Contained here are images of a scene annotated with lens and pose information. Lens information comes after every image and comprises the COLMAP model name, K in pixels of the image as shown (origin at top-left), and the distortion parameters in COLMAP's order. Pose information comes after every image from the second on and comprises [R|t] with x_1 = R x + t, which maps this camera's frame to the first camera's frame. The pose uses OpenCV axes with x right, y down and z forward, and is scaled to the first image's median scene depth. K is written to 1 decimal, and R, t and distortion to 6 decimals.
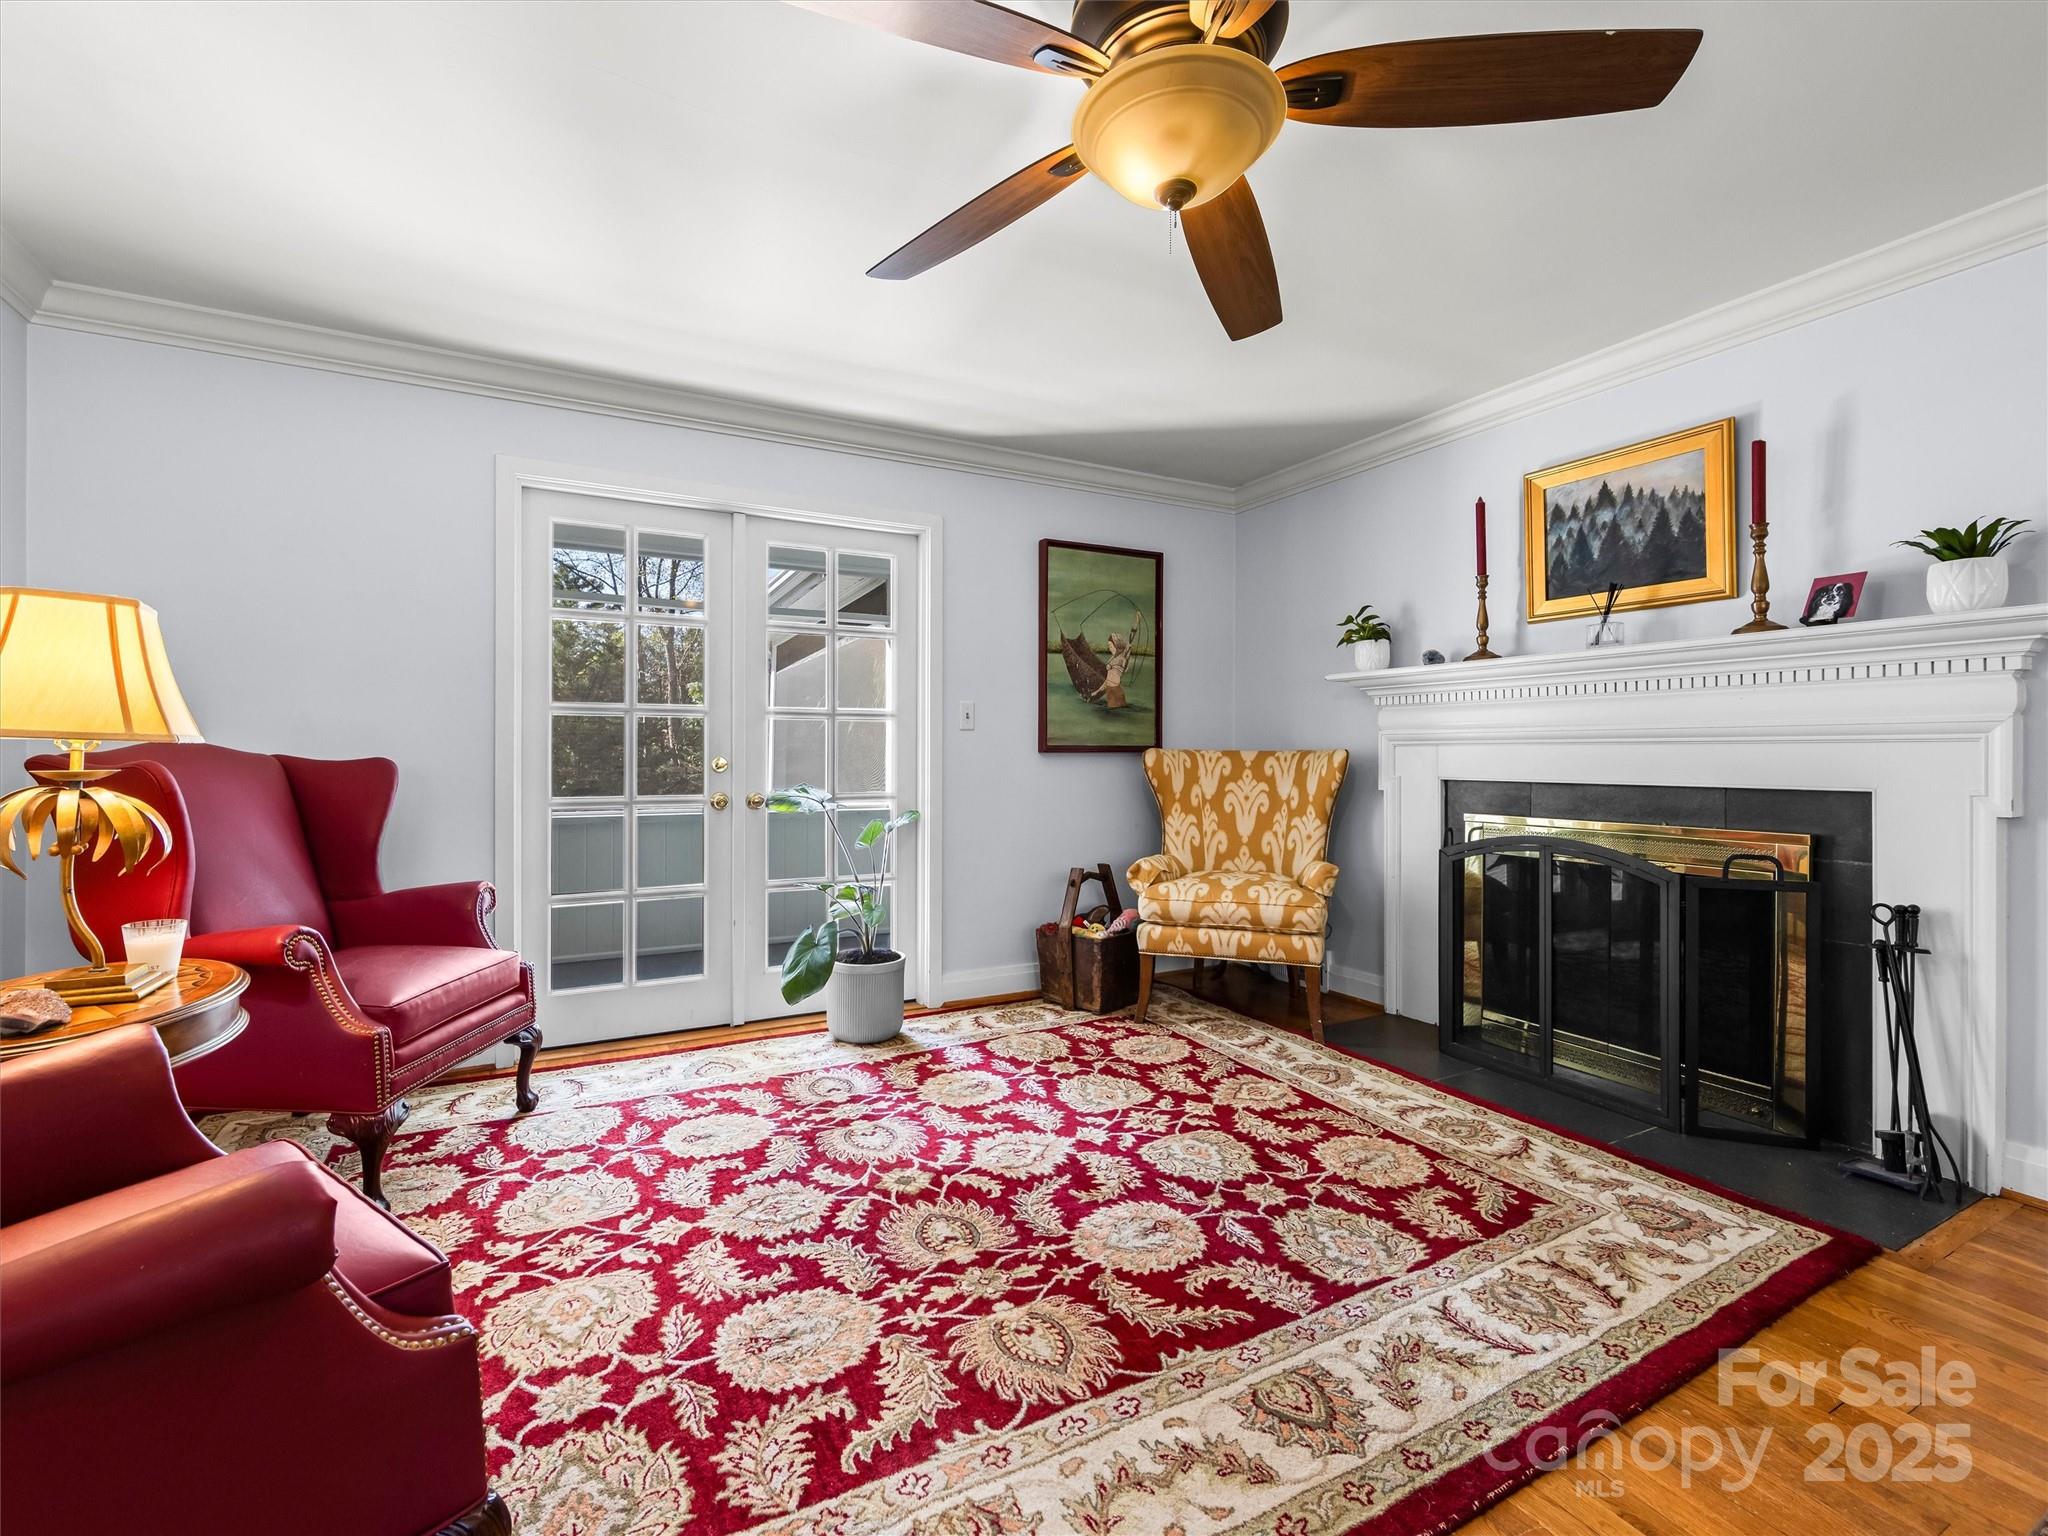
lens RADIAL K [[907.9, 0, 1024.7], [0, 907.9, 749.4], [0, 0, 1]] dist [-0.002615, -0.001067]
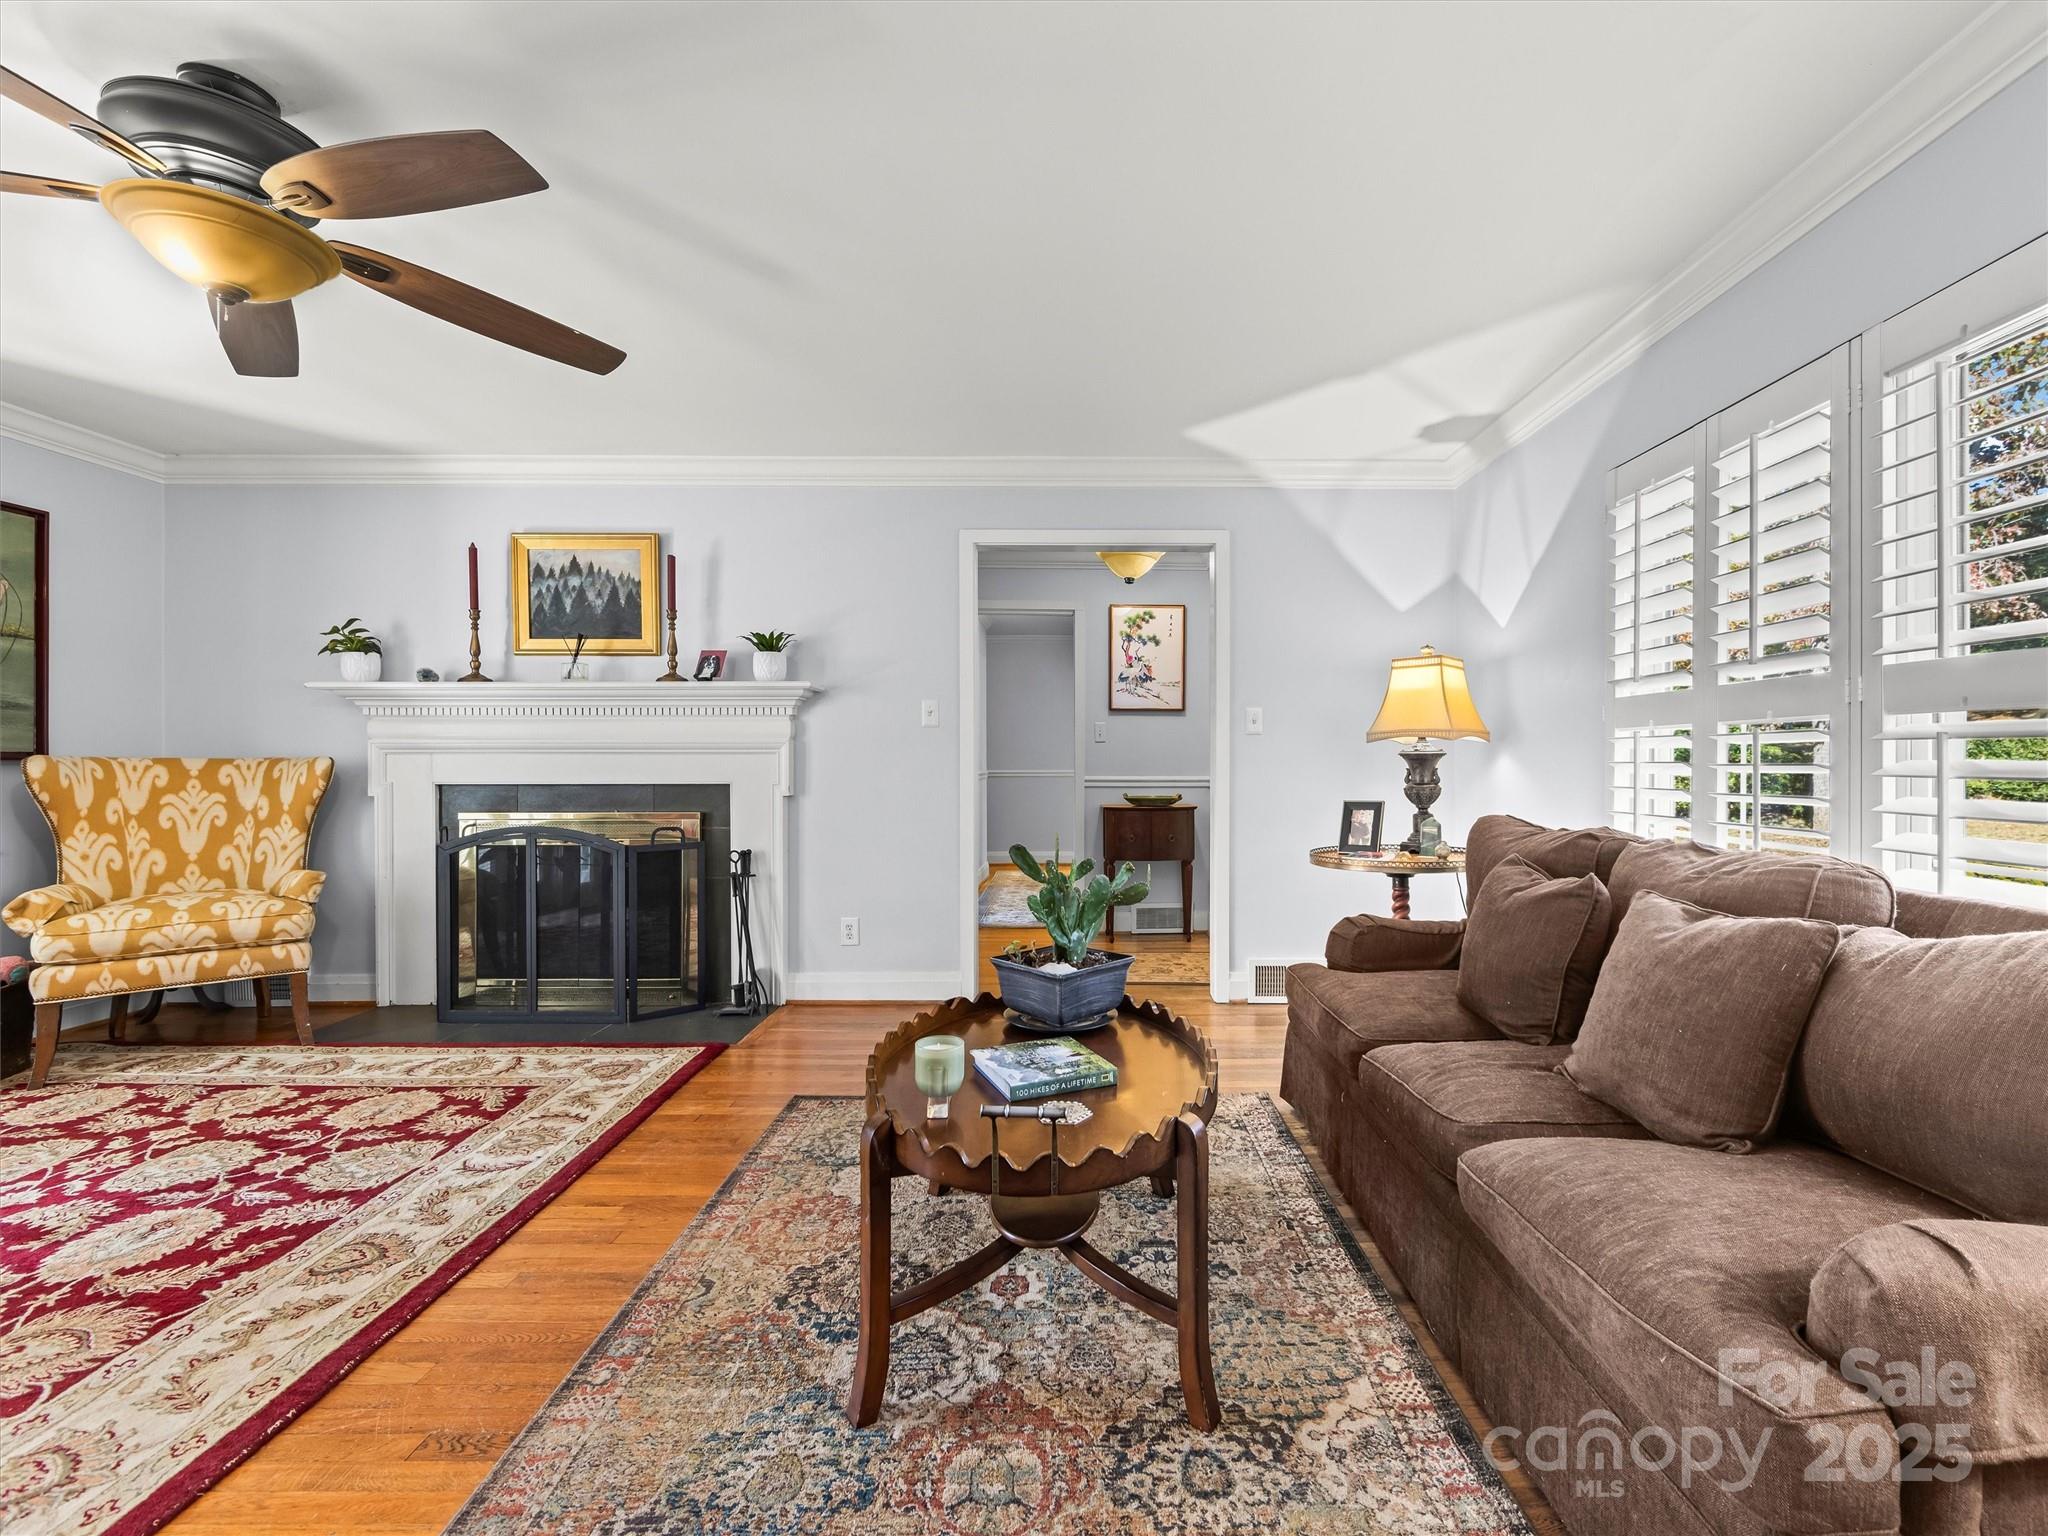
lens RADIAL K [[832.1, 0, 1024.0], [0, 832.1, 768.0], [0, 0, 1]] dist [-0.003077, 0.000202]
pose [[0.485578, -0.009489, 0.874142, -0.115887], [-0.002878, 0.999918, 0.012453, -0.002366], [-0.874189, -0.008562, 0.485511, -0.182880]]
